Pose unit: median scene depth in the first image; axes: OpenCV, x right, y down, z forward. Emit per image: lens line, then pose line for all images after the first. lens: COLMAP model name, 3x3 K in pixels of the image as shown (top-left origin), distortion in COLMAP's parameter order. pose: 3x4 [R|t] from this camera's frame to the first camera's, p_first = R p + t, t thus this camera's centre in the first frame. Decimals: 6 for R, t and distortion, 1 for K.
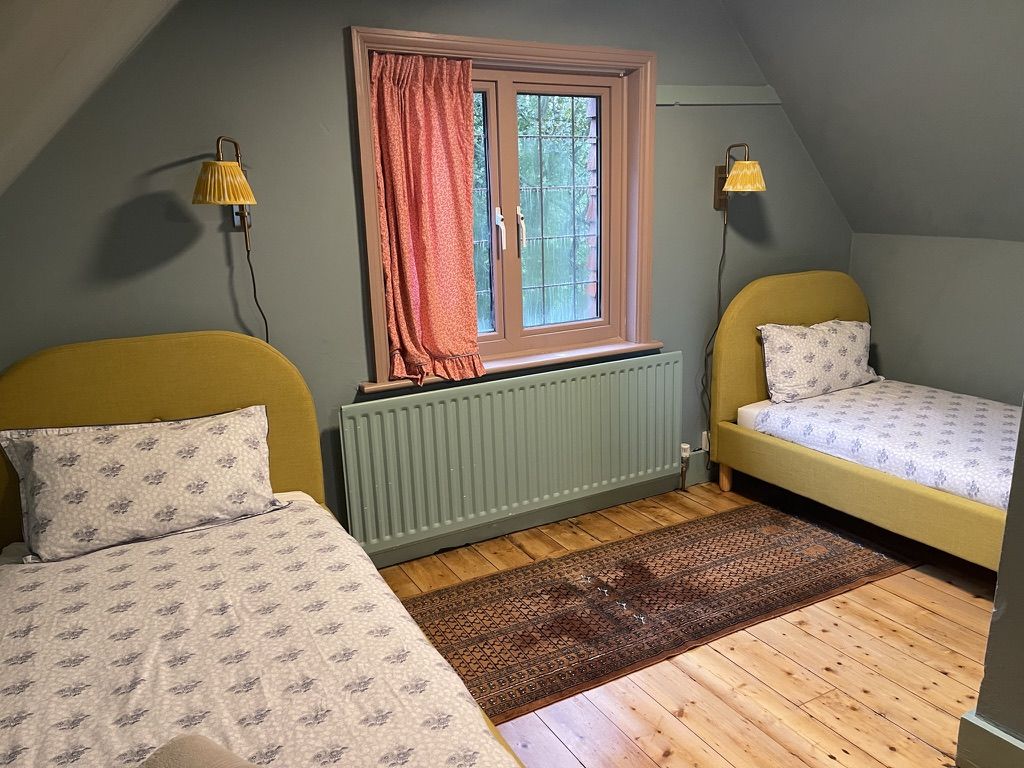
lens RADIAL K [[760.0, 0, 512.4], [0, 760.0, 392.3], [0, 0, 1]] dist [-0.008008, -0.012362]
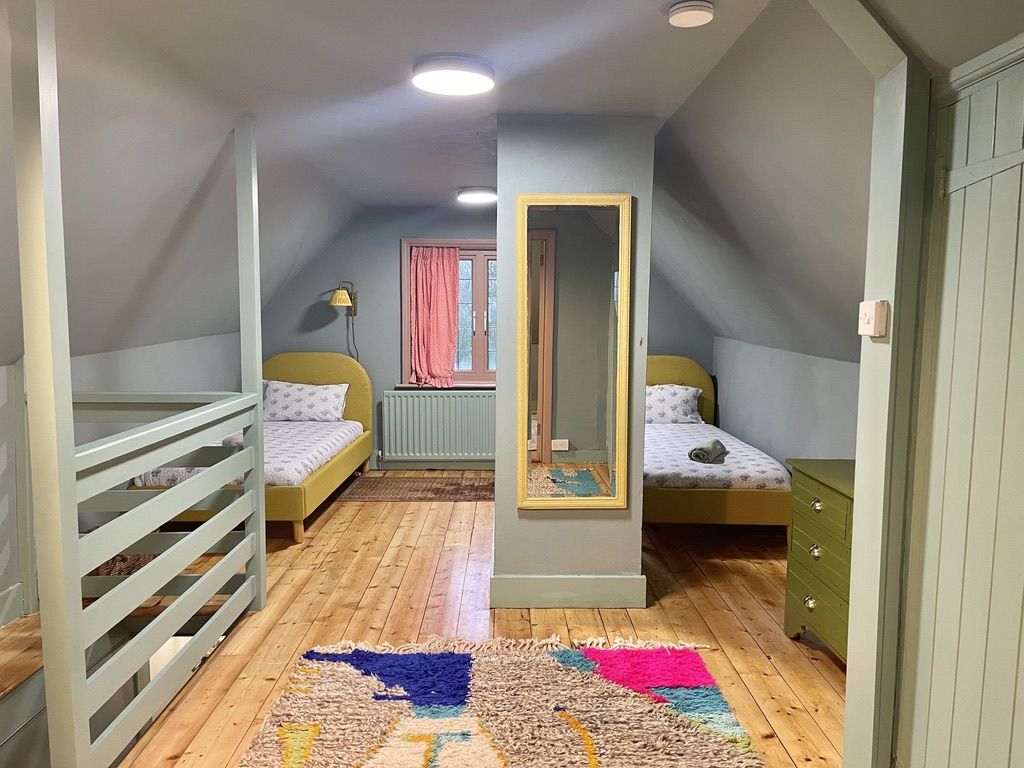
lens RADIAL K [[760.0, 0, 512.5], [0, 760.0, 379.4], [0, 0, 1]] dist [-0.008008, -0.012362]
pose [[0.870455, 0.081521, -0.485451, 1.322529], [-0.150464, 0.983054, -0.104712, 0.178219], [0.468688, 0.164190, 0.867971, -0.905376]]
